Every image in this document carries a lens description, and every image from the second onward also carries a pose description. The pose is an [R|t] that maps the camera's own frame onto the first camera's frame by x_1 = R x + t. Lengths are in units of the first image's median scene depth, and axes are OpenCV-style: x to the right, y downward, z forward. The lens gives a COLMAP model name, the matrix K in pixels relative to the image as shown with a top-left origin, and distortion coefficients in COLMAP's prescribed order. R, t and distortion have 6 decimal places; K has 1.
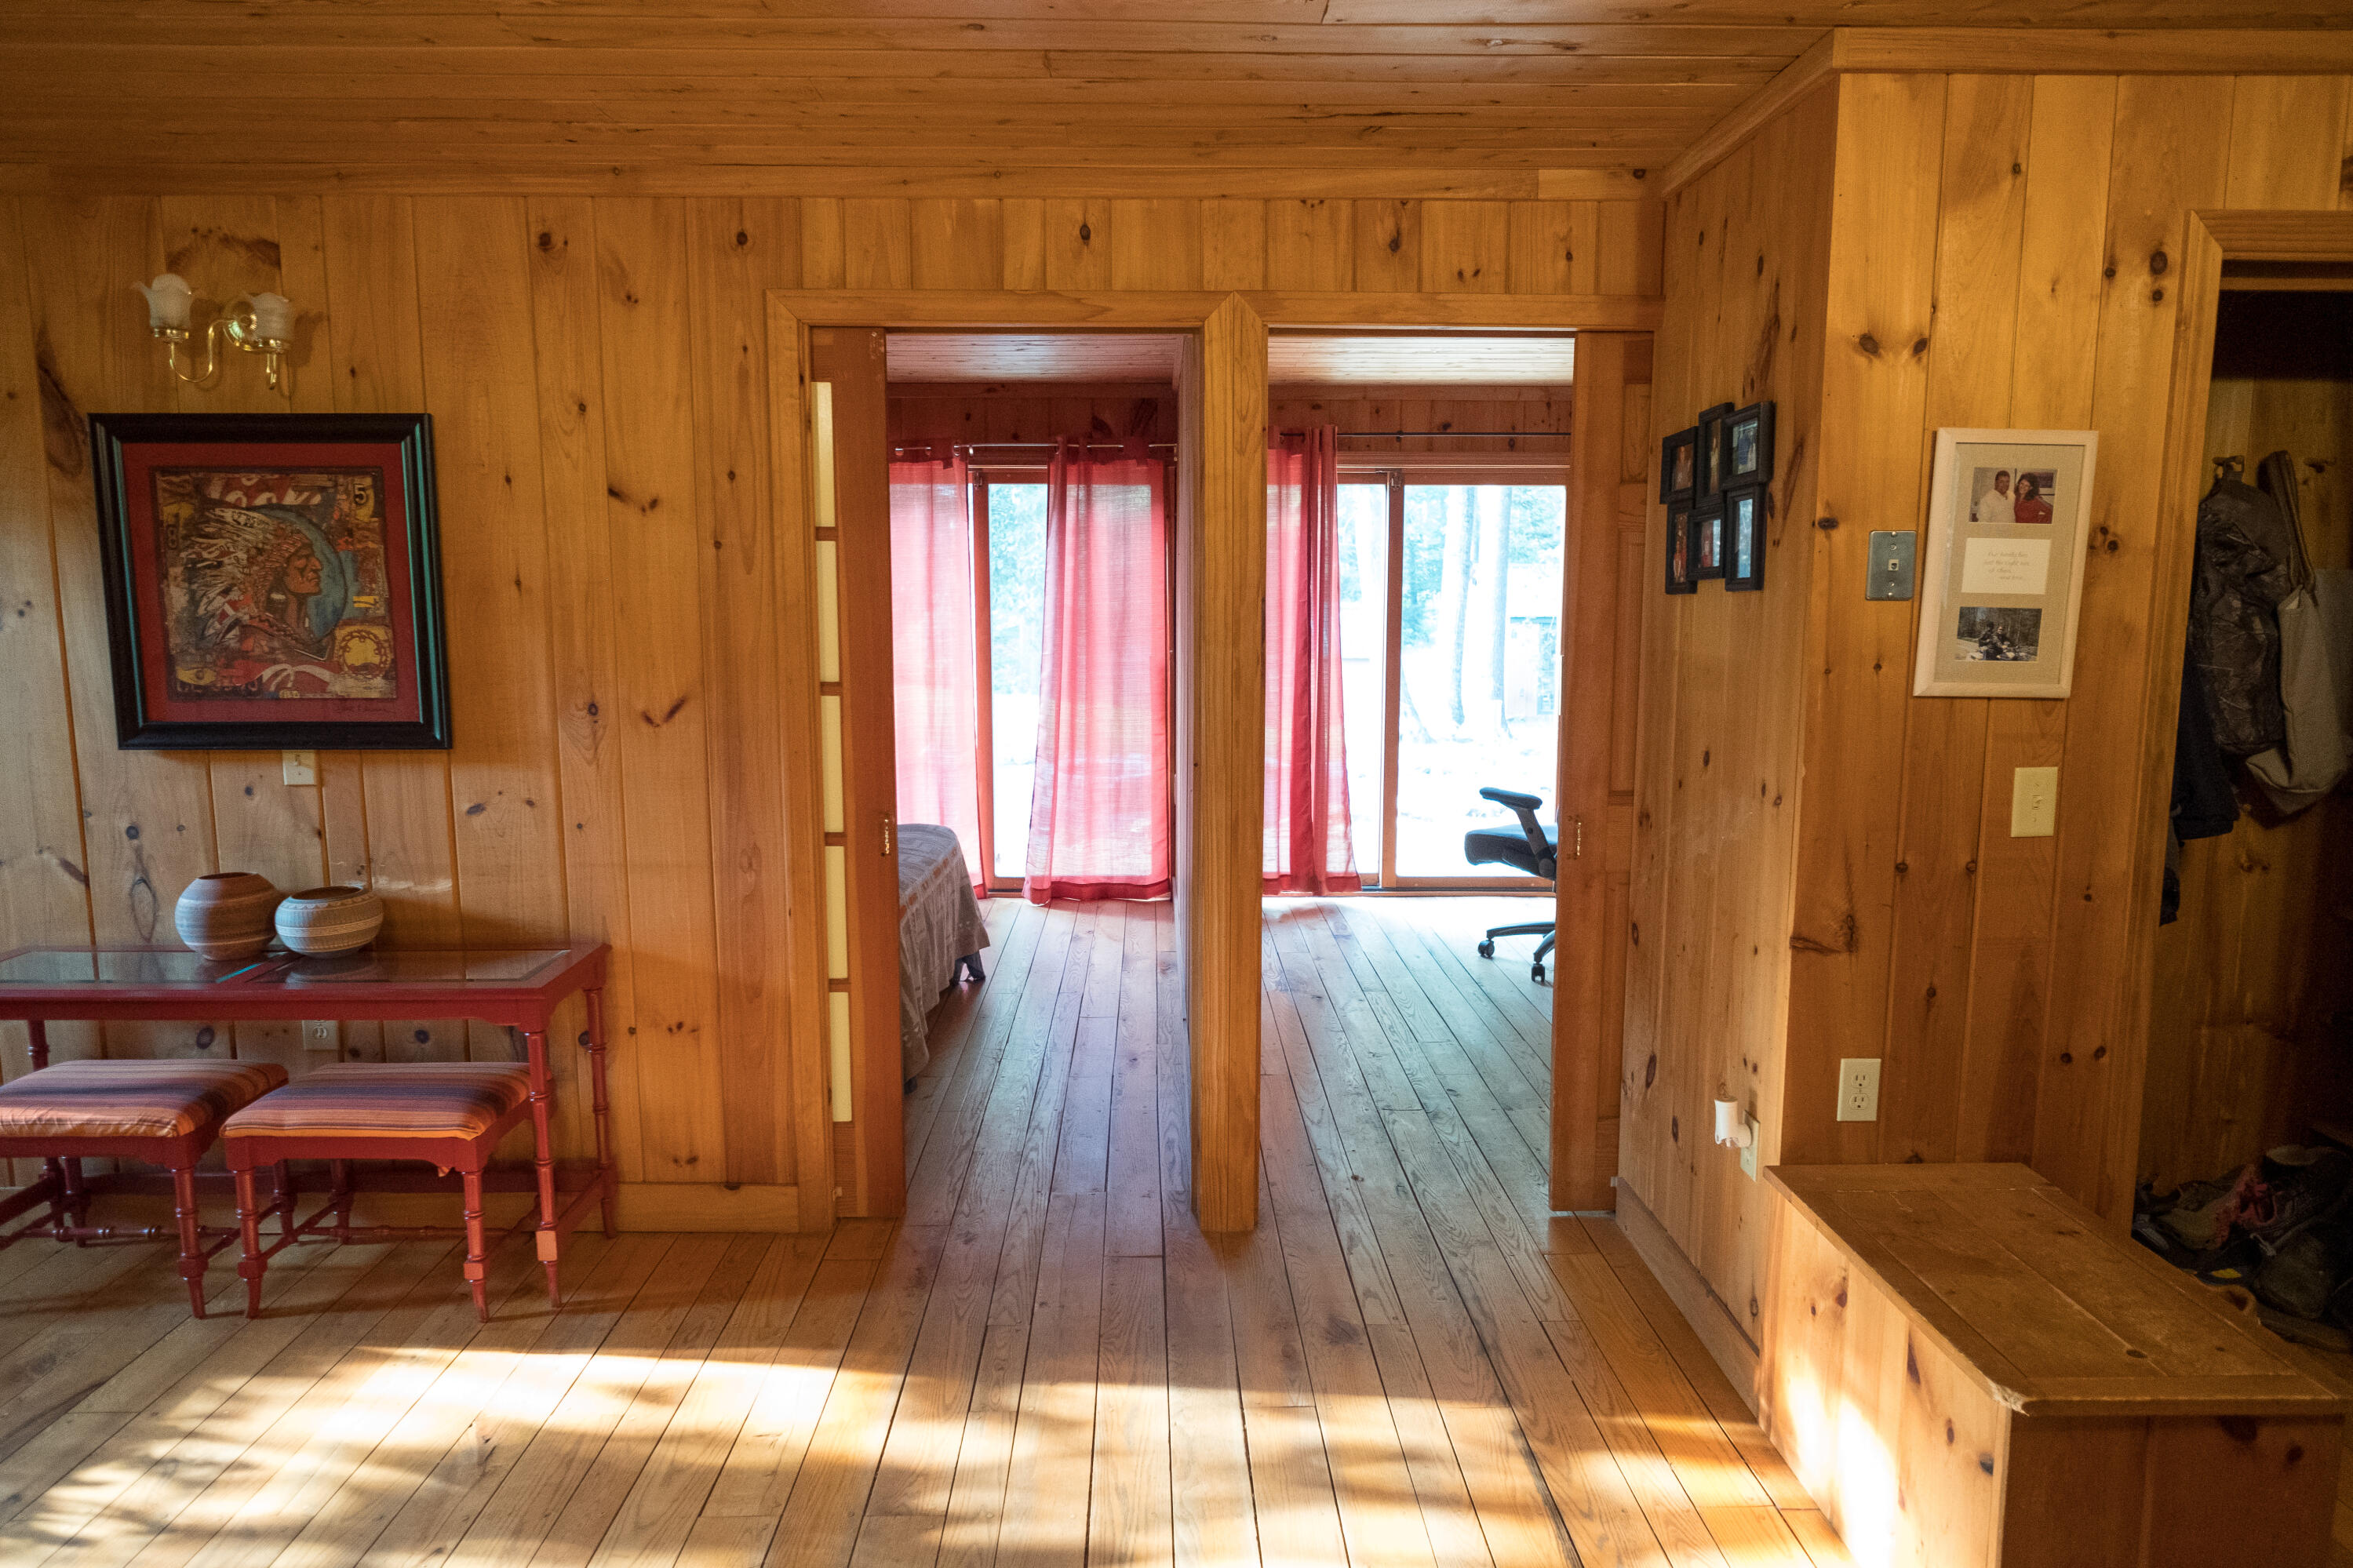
lens RADIAL K [[1546.4, 0, 1213.5], [0, 1546.4, 783.4], [0, 0, 1]] dist [-0.003164, 0.003341]
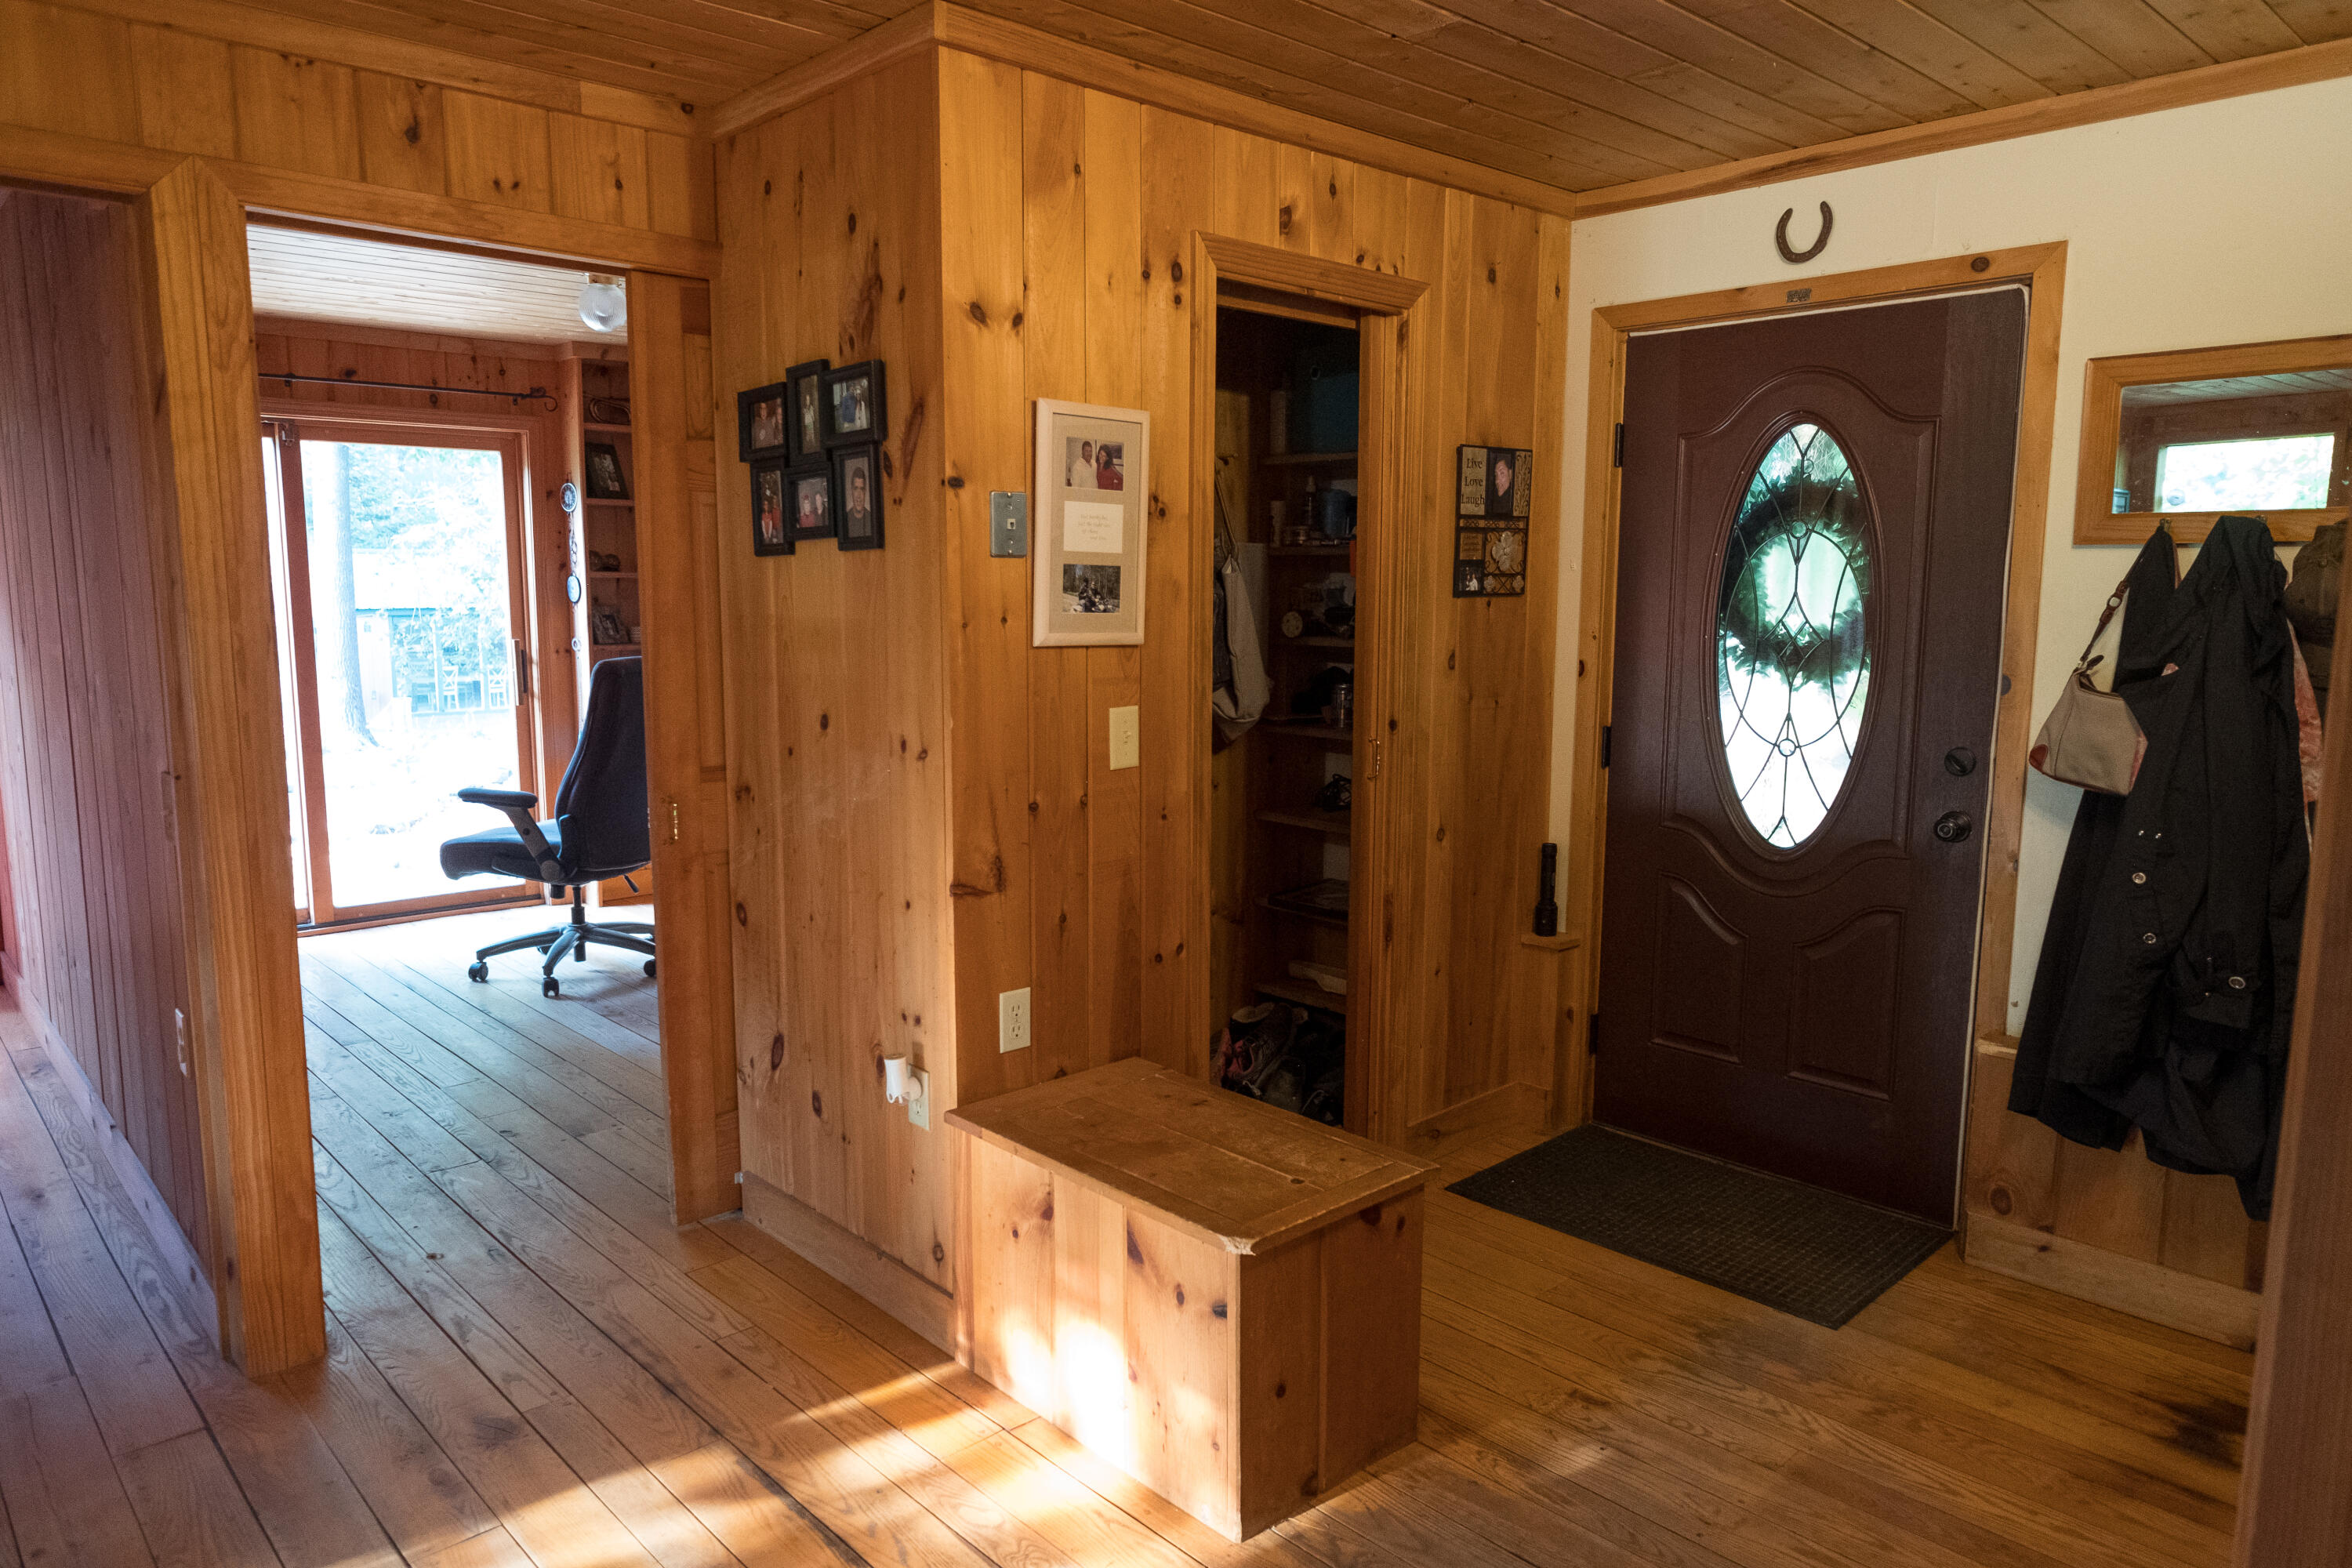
lens RADIAL K [[1545.9, 0, 1181.7], [0, 1545.9, 790.3], [0, 0, 1]] dist [-0.003164, 0.003341]
pose [[0.731850, -0.090195, 0.675470, -0.171701], [0.088790, 0.995374, 0.036711, 0.010467], [-0.675657, 0.033108, 0.736473, 0.113948]]
